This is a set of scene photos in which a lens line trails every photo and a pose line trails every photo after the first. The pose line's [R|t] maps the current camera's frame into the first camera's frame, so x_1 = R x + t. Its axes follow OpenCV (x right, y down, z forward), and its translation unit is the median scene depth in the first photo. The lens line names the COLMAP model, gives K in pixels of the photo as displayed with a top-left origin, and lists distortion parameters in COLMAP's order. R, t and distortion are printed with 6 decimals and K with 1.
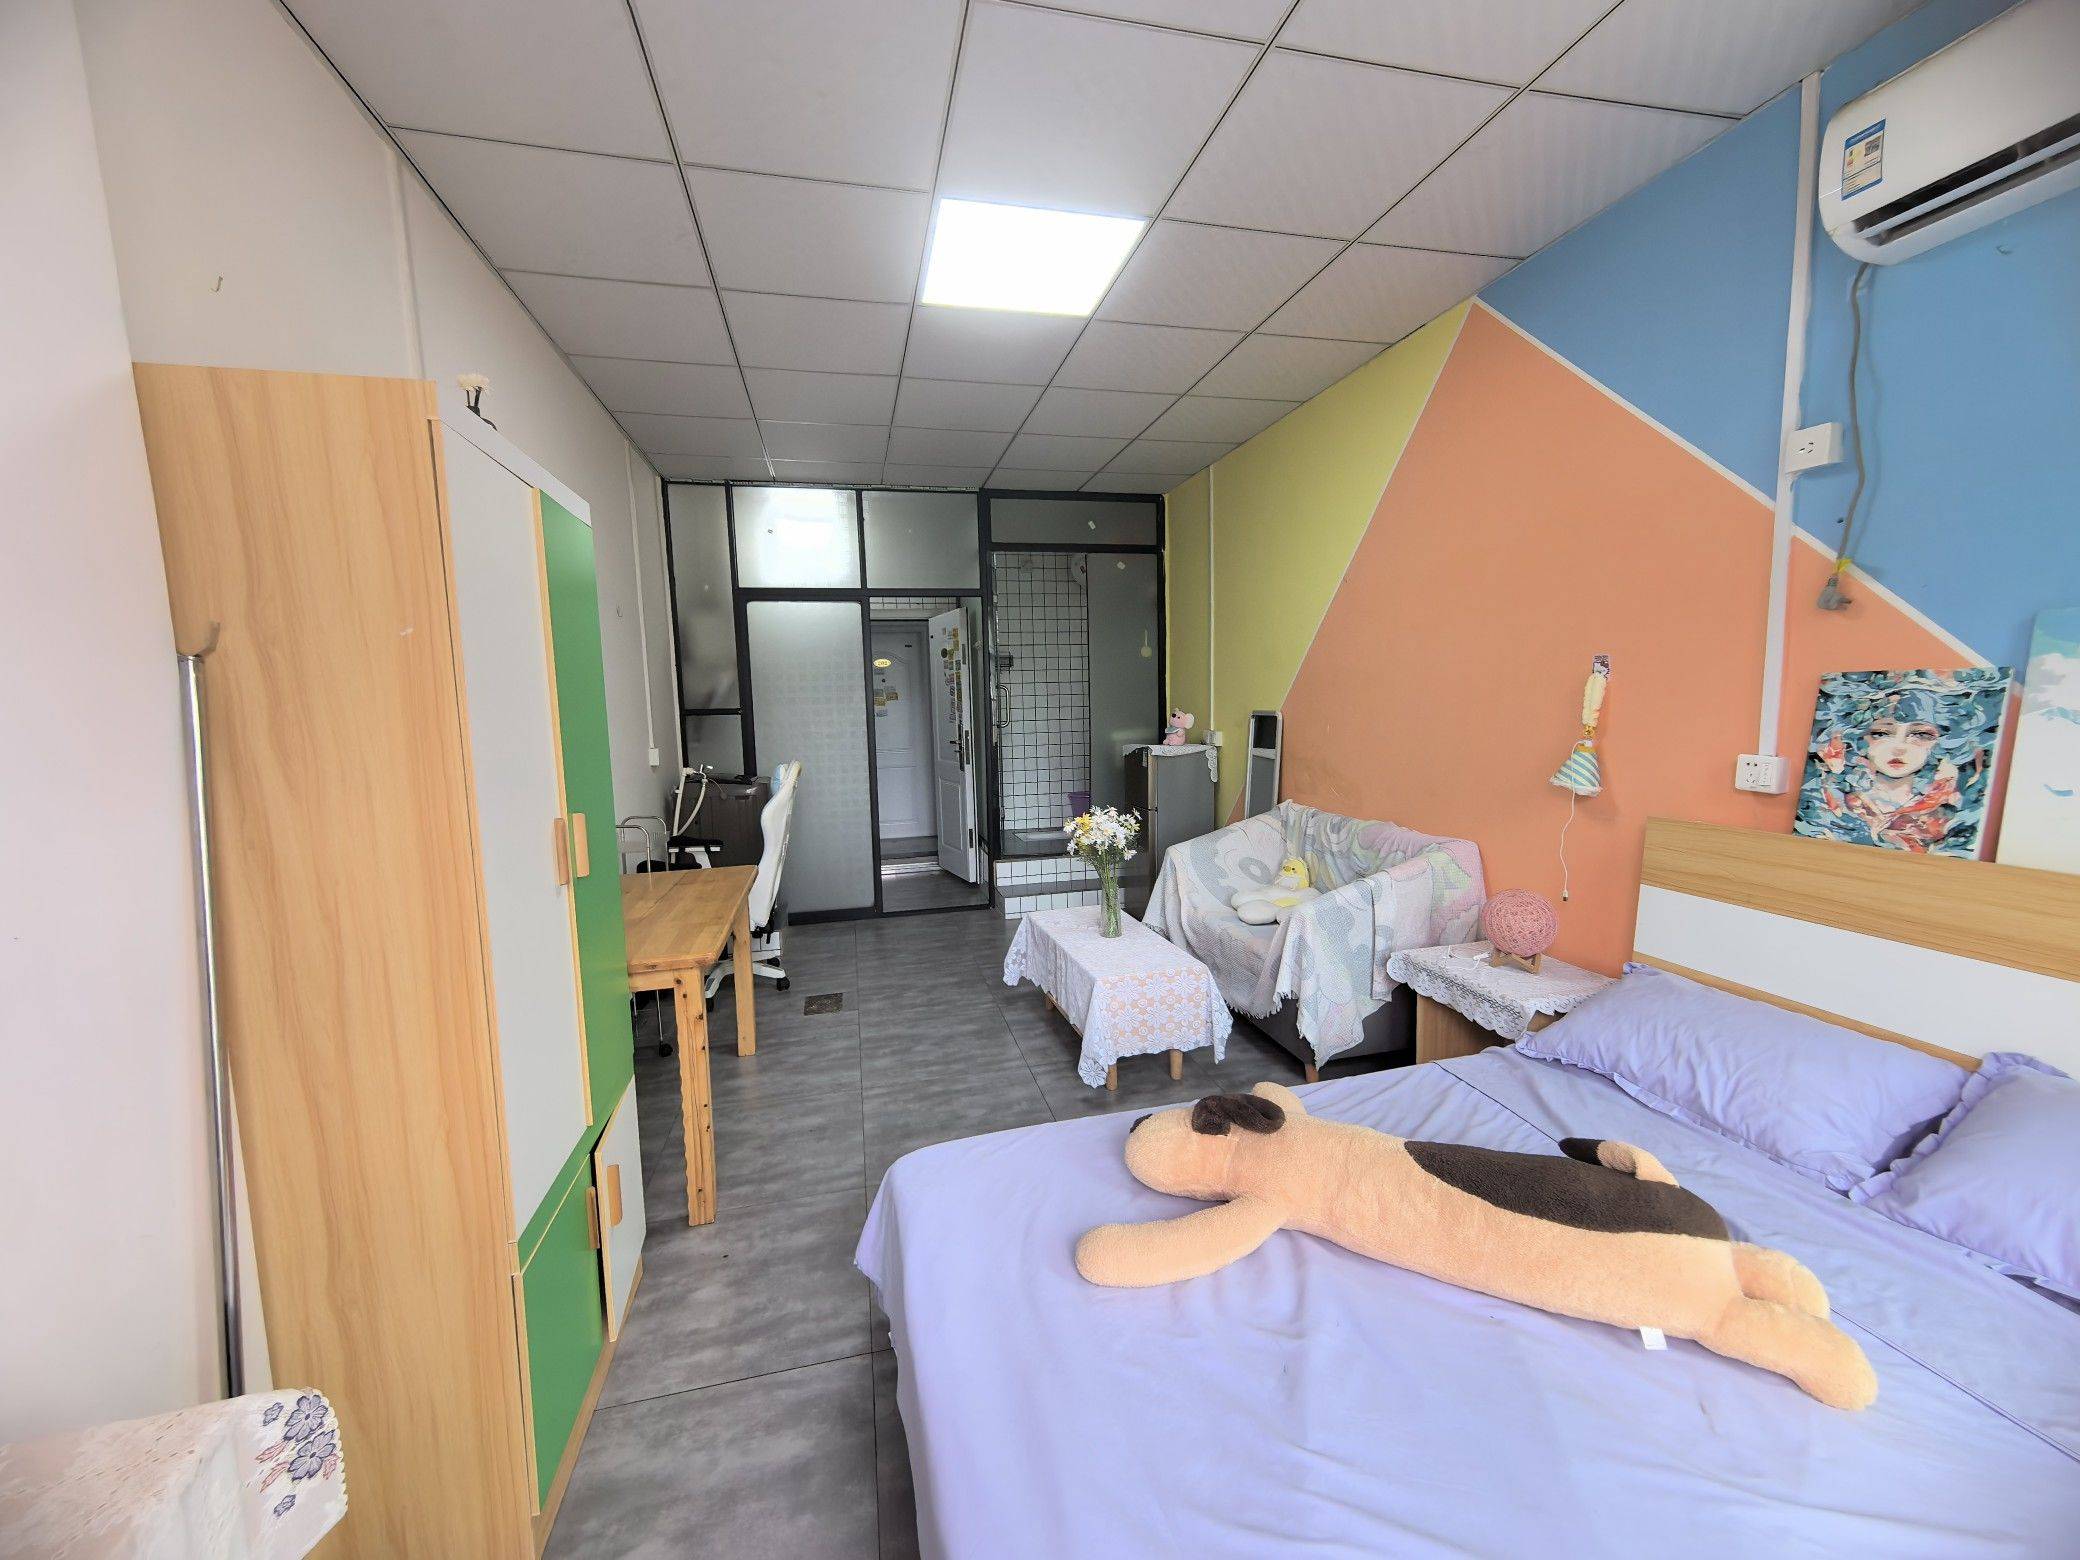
lens RADIAL K [[815.3, 0, 1040.0], [0, 815.3, 780.0], [0, 0, 1]] dist [0.020061, -0.005597]
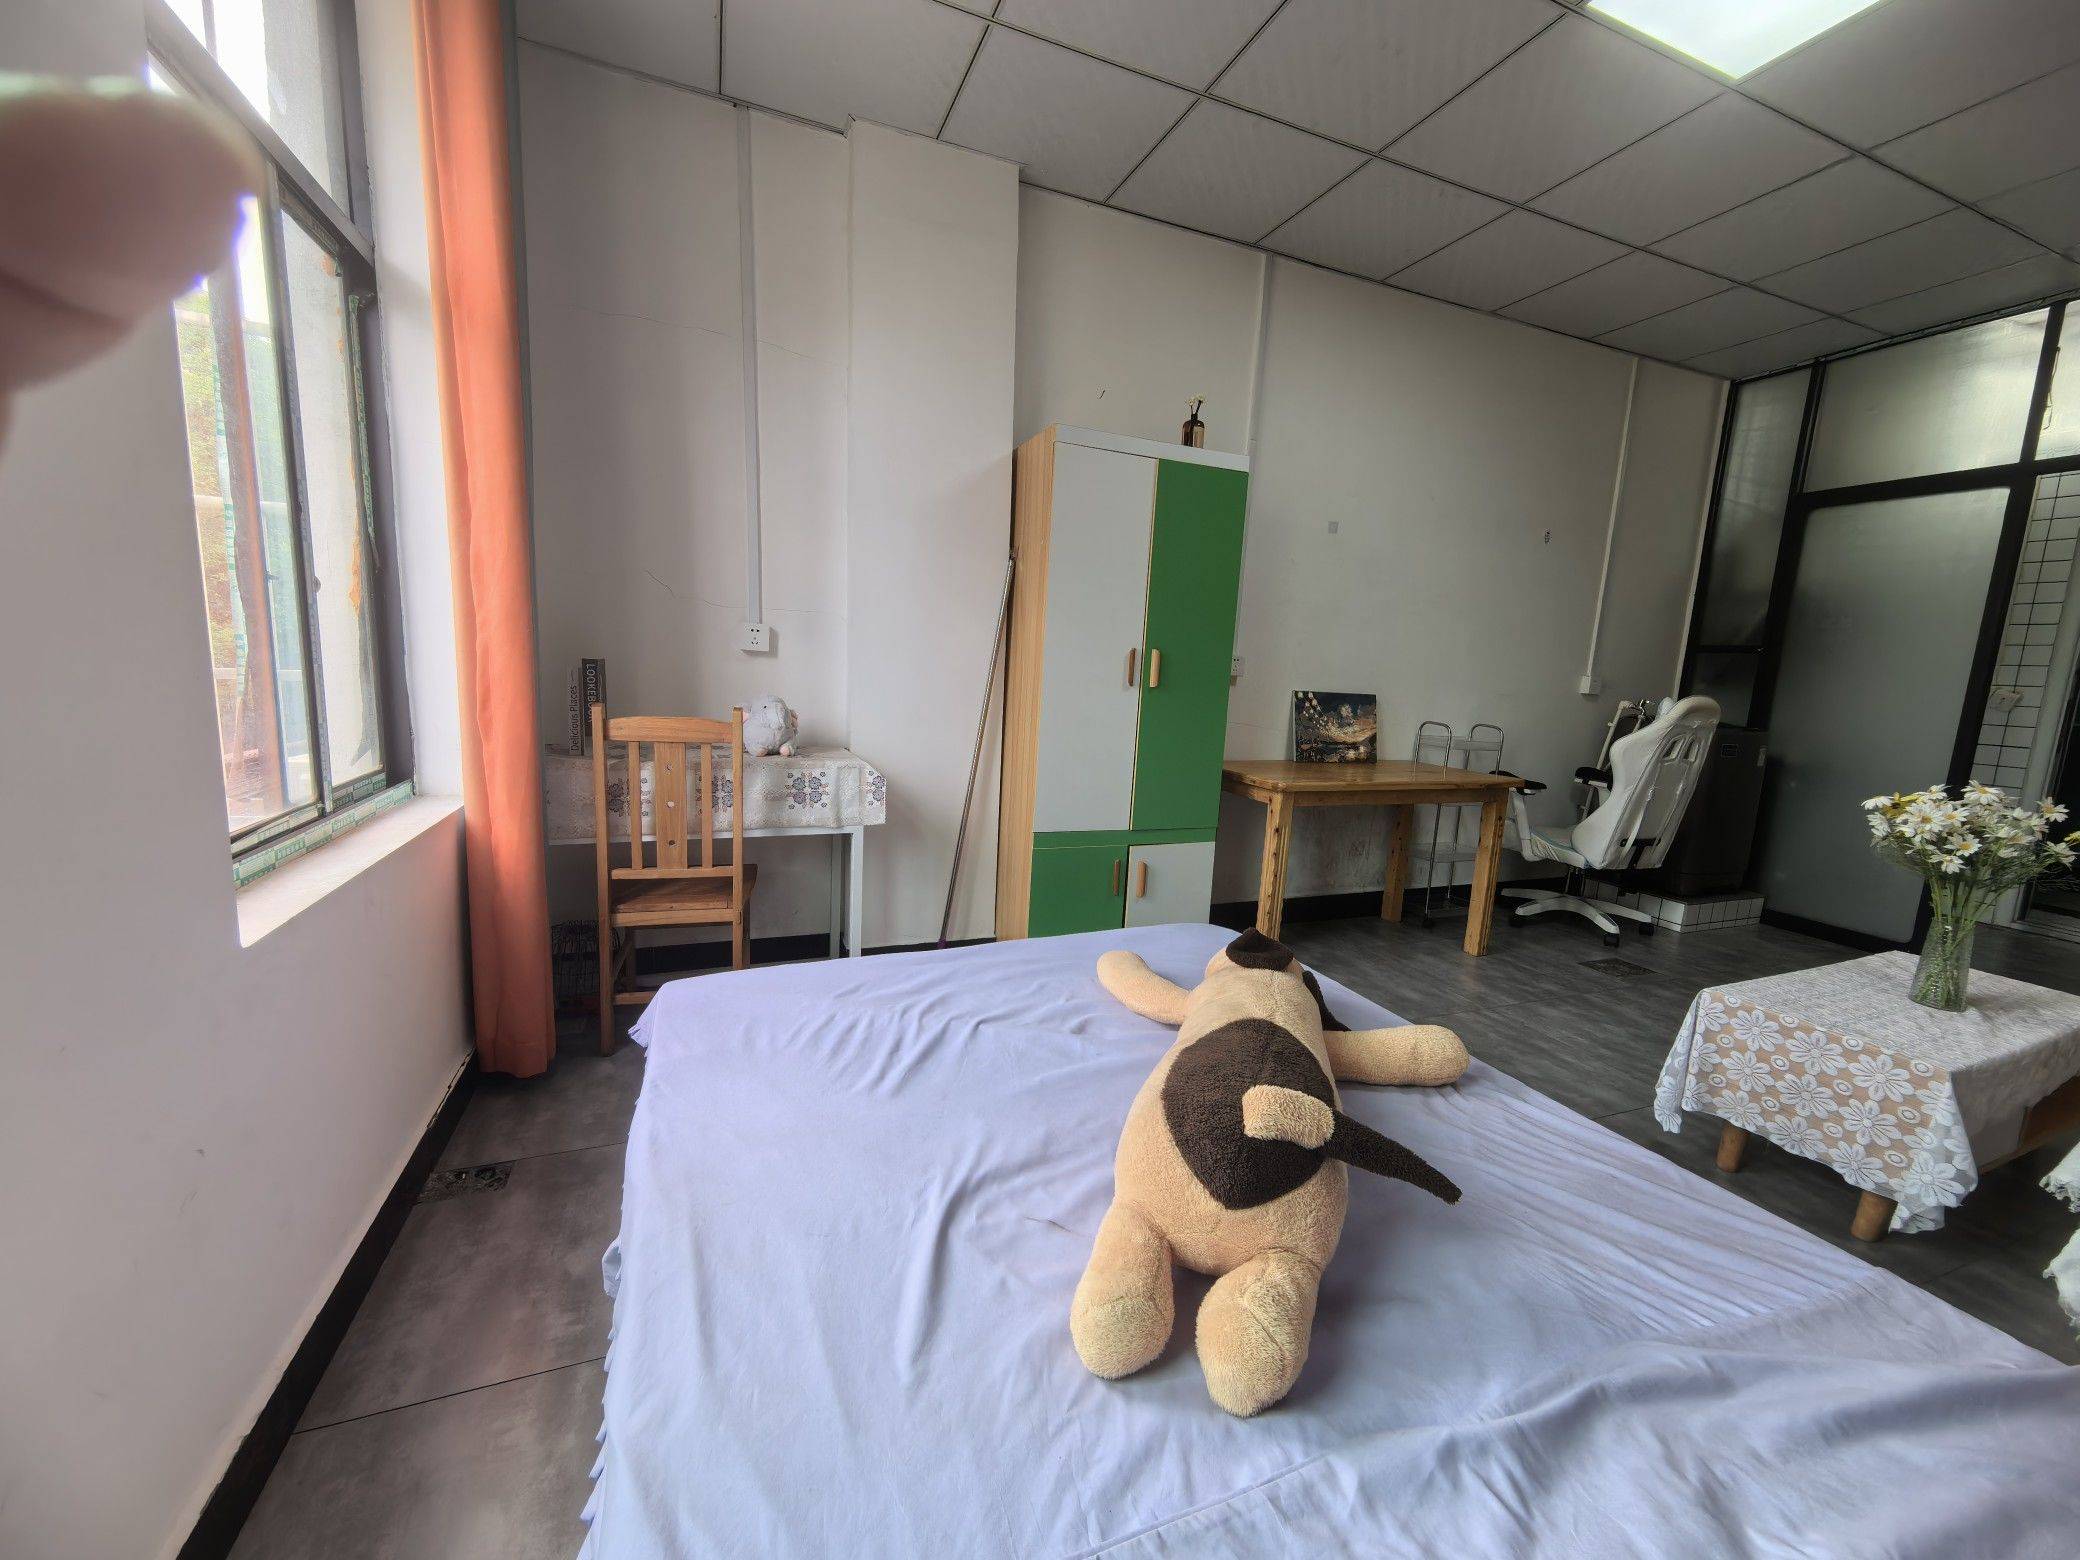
lens RADIAL K [[815.3, 0, 1040.0], [0, 815.3, 780.0], [0, 0, 1]] dist [0.020061, -0.005597]
pose [[0.144450, 0.179831, -0.973034, 0.803427], [-0.152891, 0.975594, 0.157607, 0.054522], [0.977629, 0.126002, 0.168420, 0.372867]]
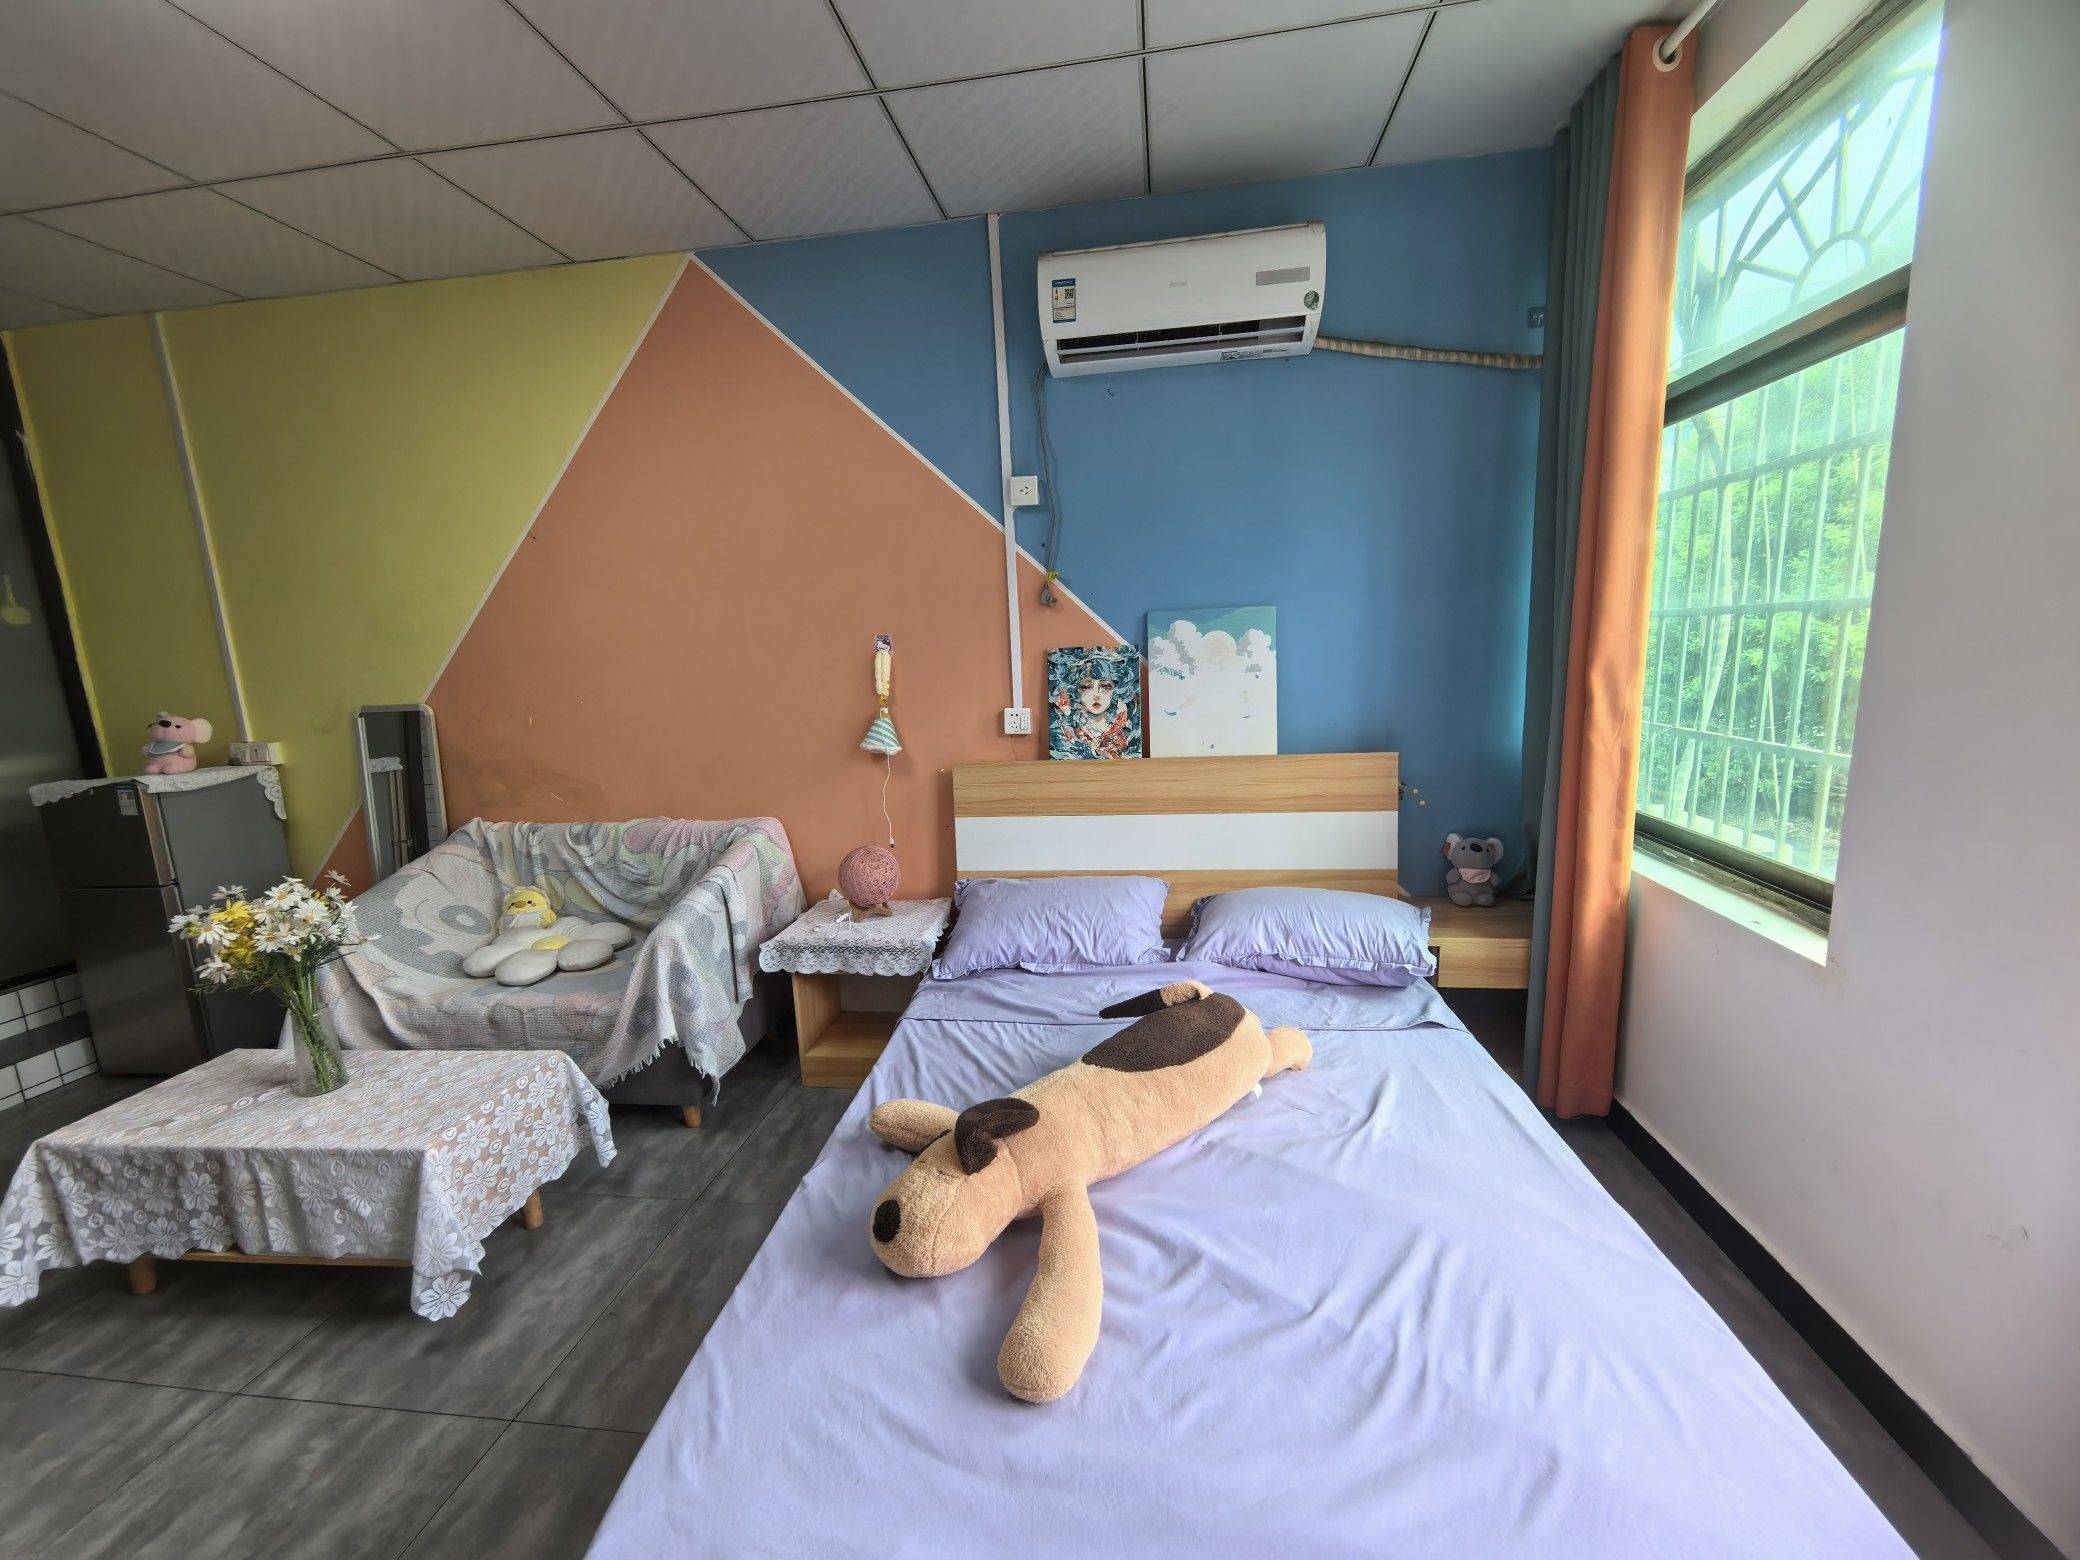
lens RADIAL K [[815.3, 0, 1040.0], [0, 815.3, 780.0], [0, 0, 1]] dist [0.020061, -0.005597]
pose [[0.370088, -0.143374, 0.917866, -0.358376], [0.127674, 0.986493, 0.102615, -0.041633], [-0.920182, 0.079211, 0.383394, 0.395815]]
